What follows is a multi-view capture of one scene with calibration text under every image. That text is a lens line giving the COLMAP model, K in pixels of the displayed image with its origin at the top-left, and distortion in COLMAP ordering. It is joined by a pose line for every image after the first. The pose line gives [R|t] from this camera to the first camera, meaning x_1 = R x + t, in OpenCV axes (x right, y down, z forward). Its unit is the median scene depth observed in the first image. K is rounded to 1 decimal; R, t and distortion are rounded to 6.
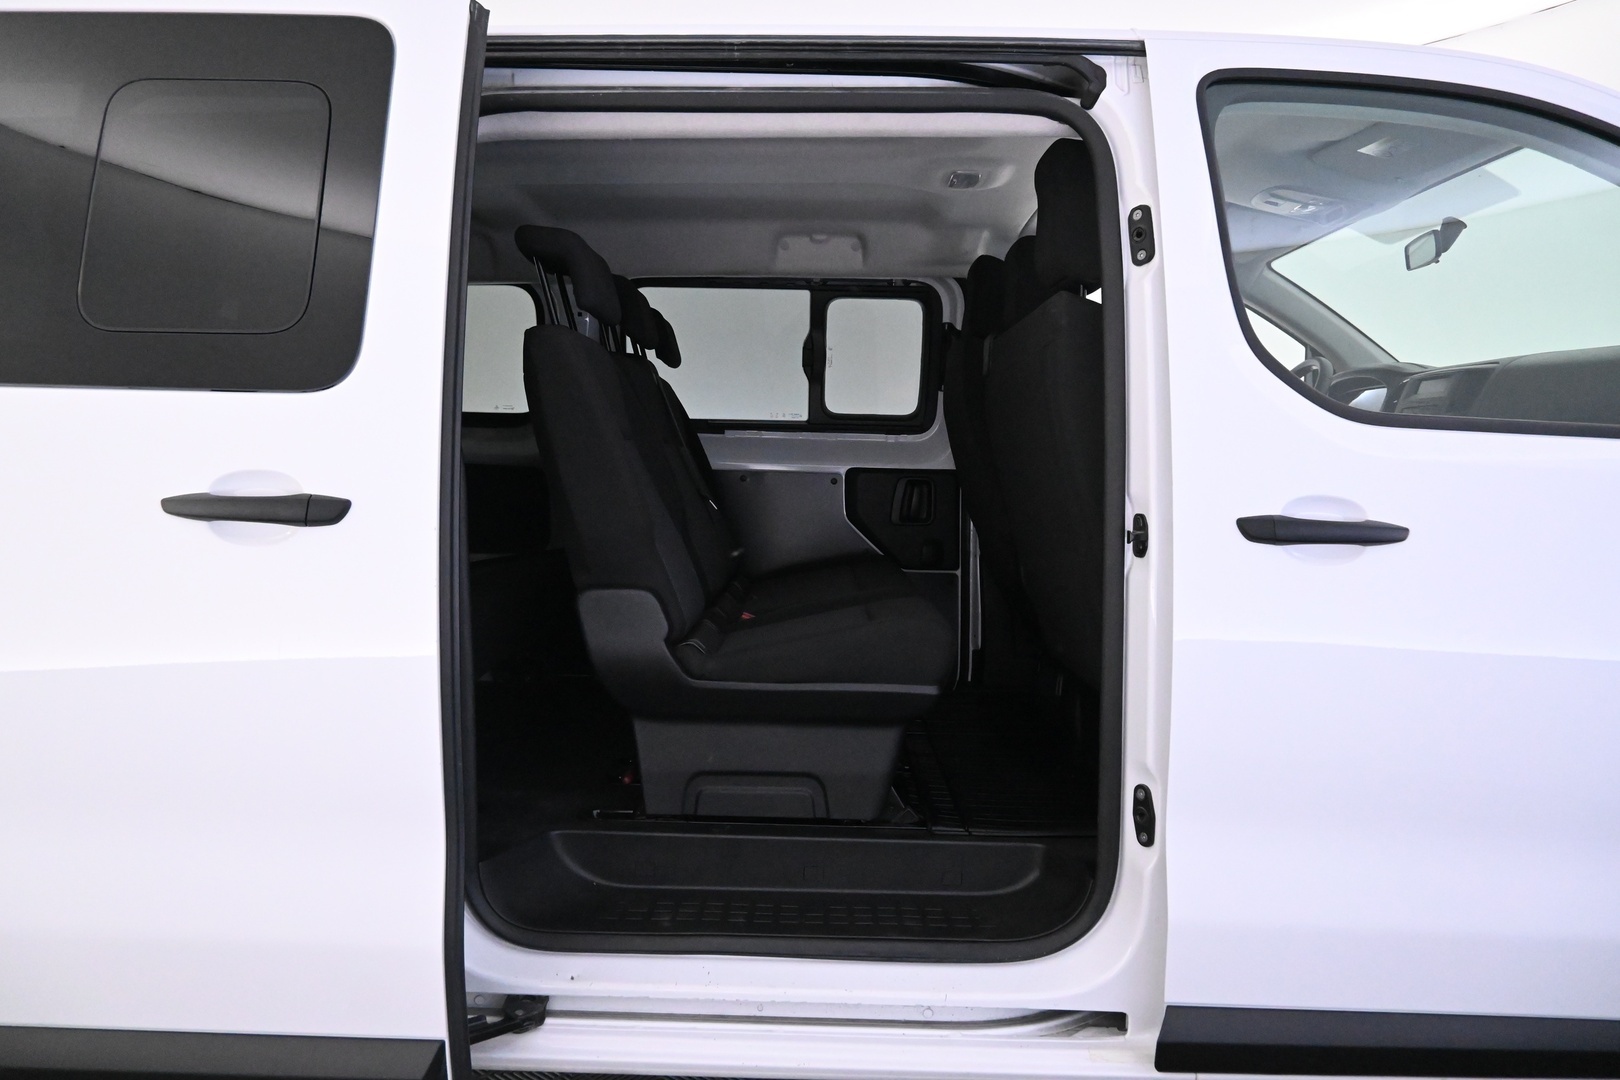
lens RADIAL K [[1104.7, 0, 816.8], [0, 1104.7, 531.4], [0, 0, 1]] dist [-0.008964, 0.013525]
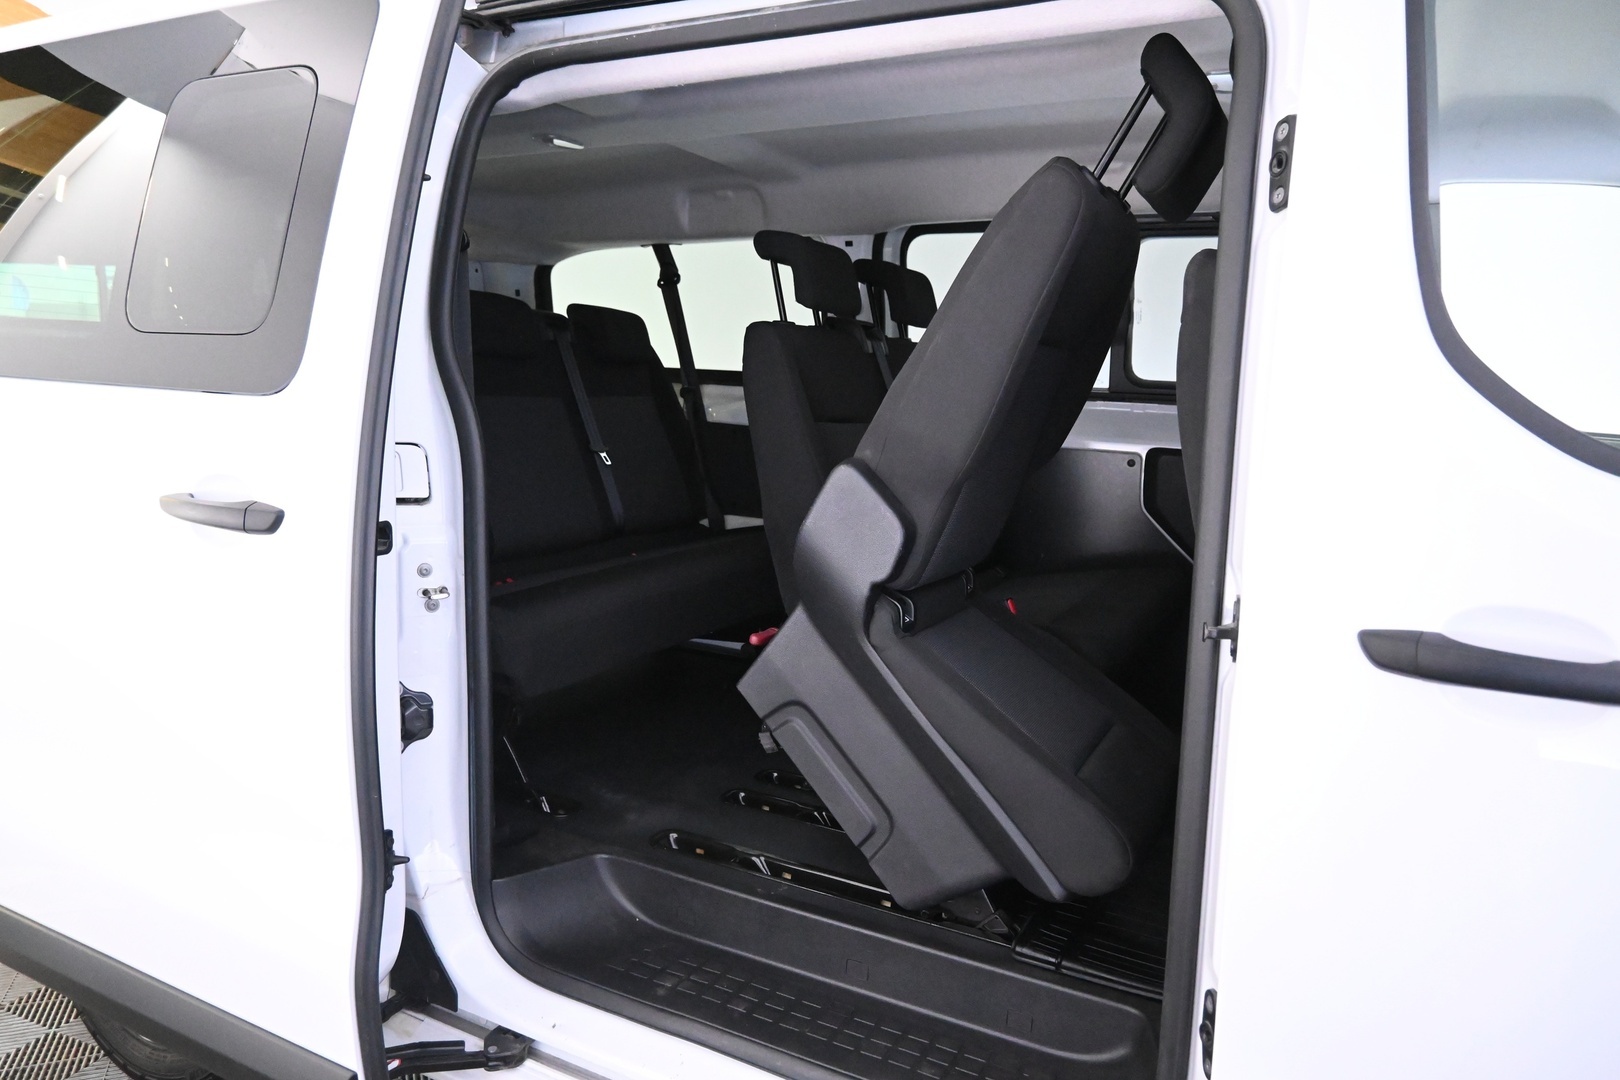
lens RADIAL K [[1104.7, 0, 810.2], [0, 1104.7, 534.4], [0, 0, 1]] dist [-0.008964, 0.013525]
pose [[0.888267, 0.082959, -0.451775, 0.318193], [-0.051675, 0.995359, 0.081175, -0.082756], [0.456412, -0.048759, 0.888431, 0.266138]]
